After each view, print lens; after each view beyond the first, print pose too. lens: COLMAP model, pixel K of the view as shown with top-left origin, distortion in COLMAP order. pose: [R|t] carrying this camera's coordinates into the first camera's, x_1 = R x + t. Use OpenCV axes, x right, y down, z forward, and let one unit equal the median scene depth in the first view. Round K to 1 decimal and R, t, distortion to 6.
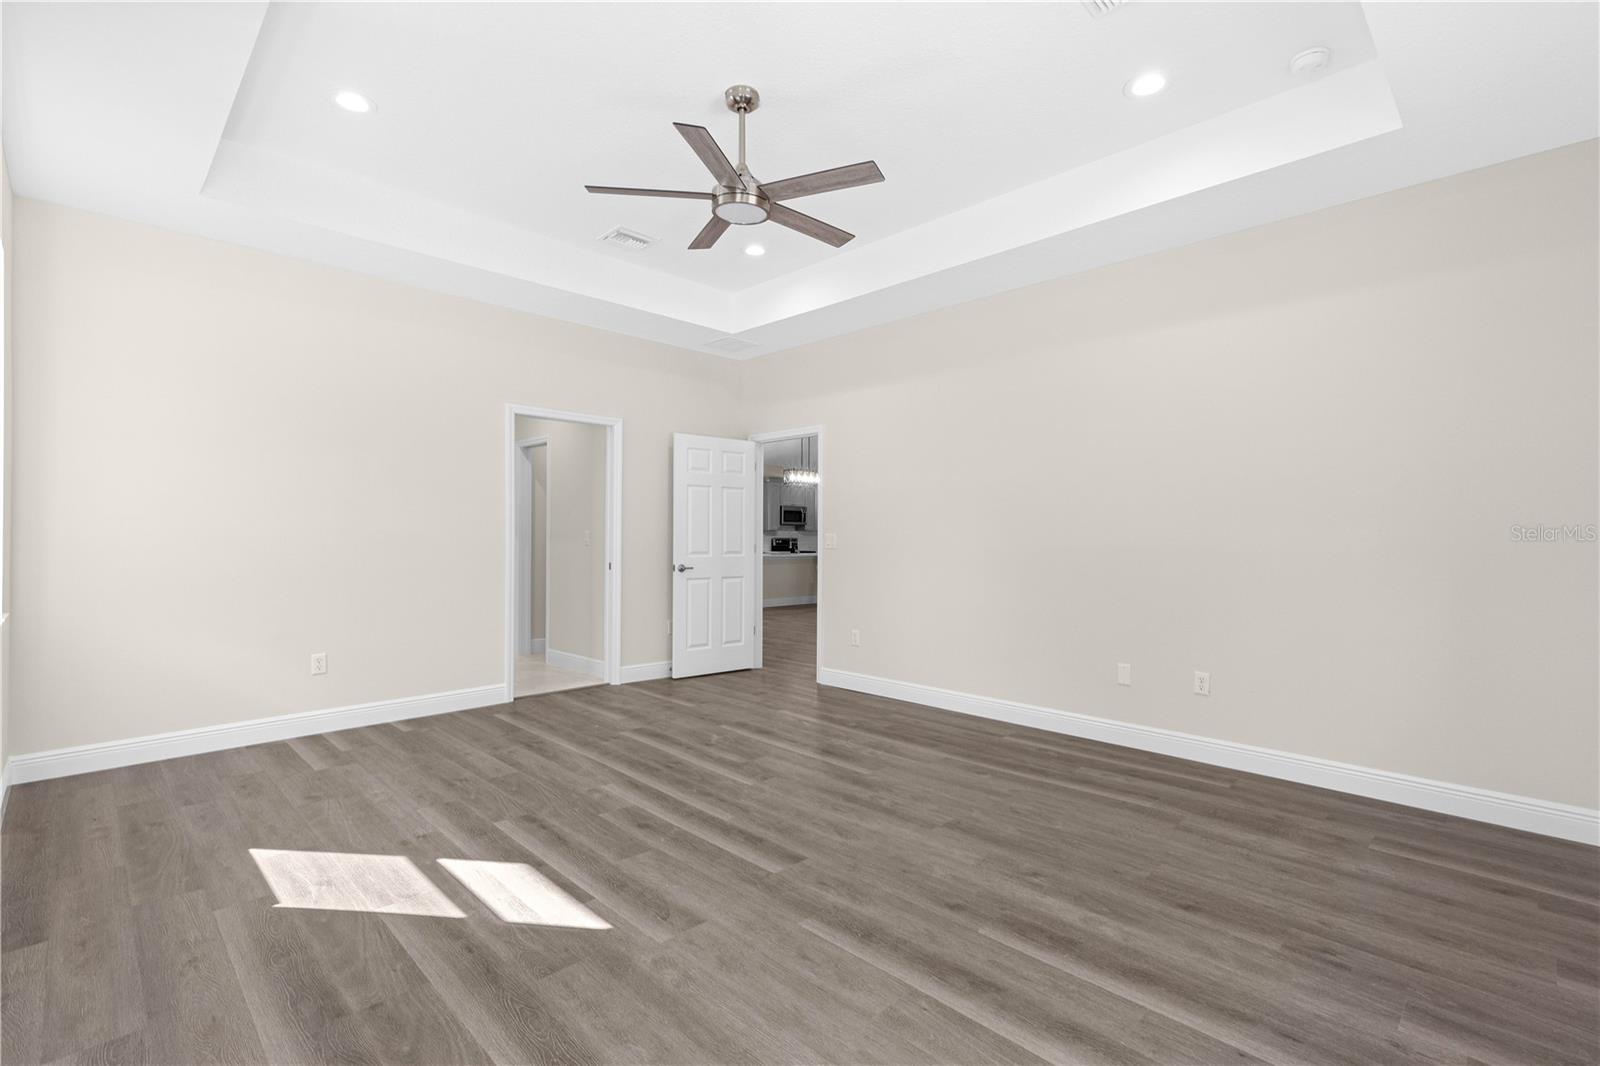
lens RADIAL K [[721.4, 0, 800.0], [0, 721.4, 537.3], [0, 0, 1]] dist [0.014468, -0.000719]
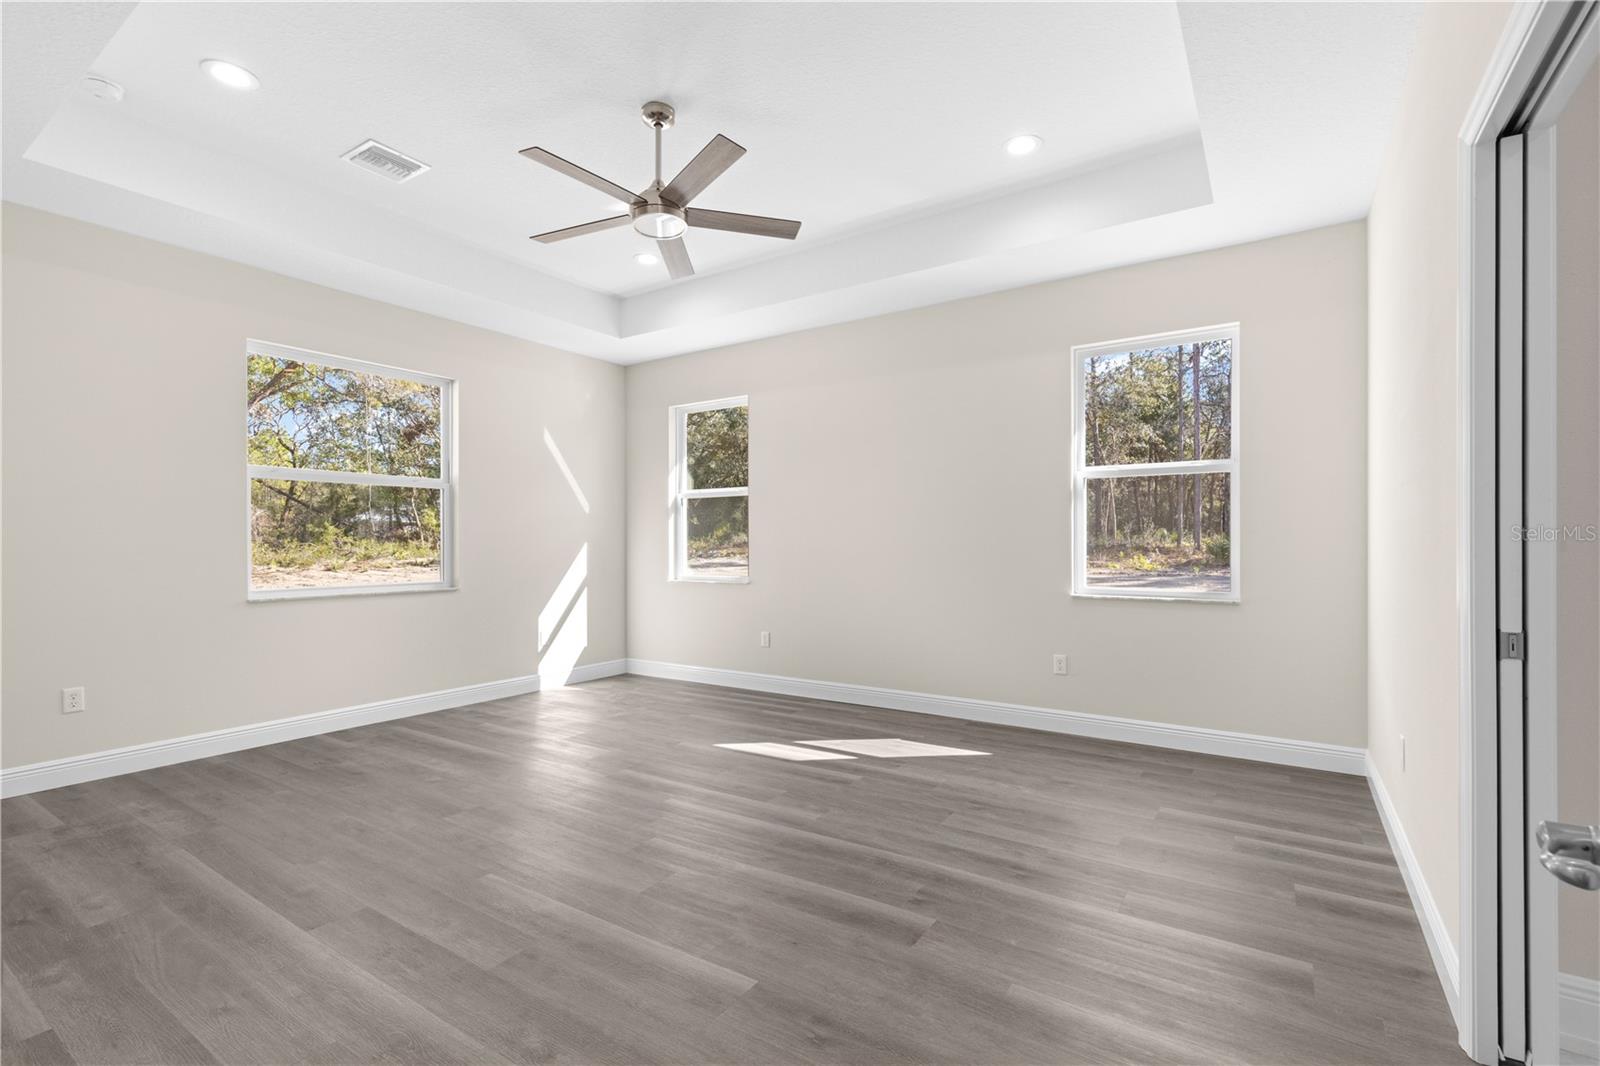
lens RADIAL K [[721.4, 0, 799.6], [0, 721.4, 535.7], [0, 0, 1]] dist [0.014468, -0.000719]
pose [[-0.980063, -0.002394, -0.198672, -0.071443], [-0.000503, 0.999954, -0.009570, 0.002301], [0.198686, -0.009280, -0.980019, 2.005421]]
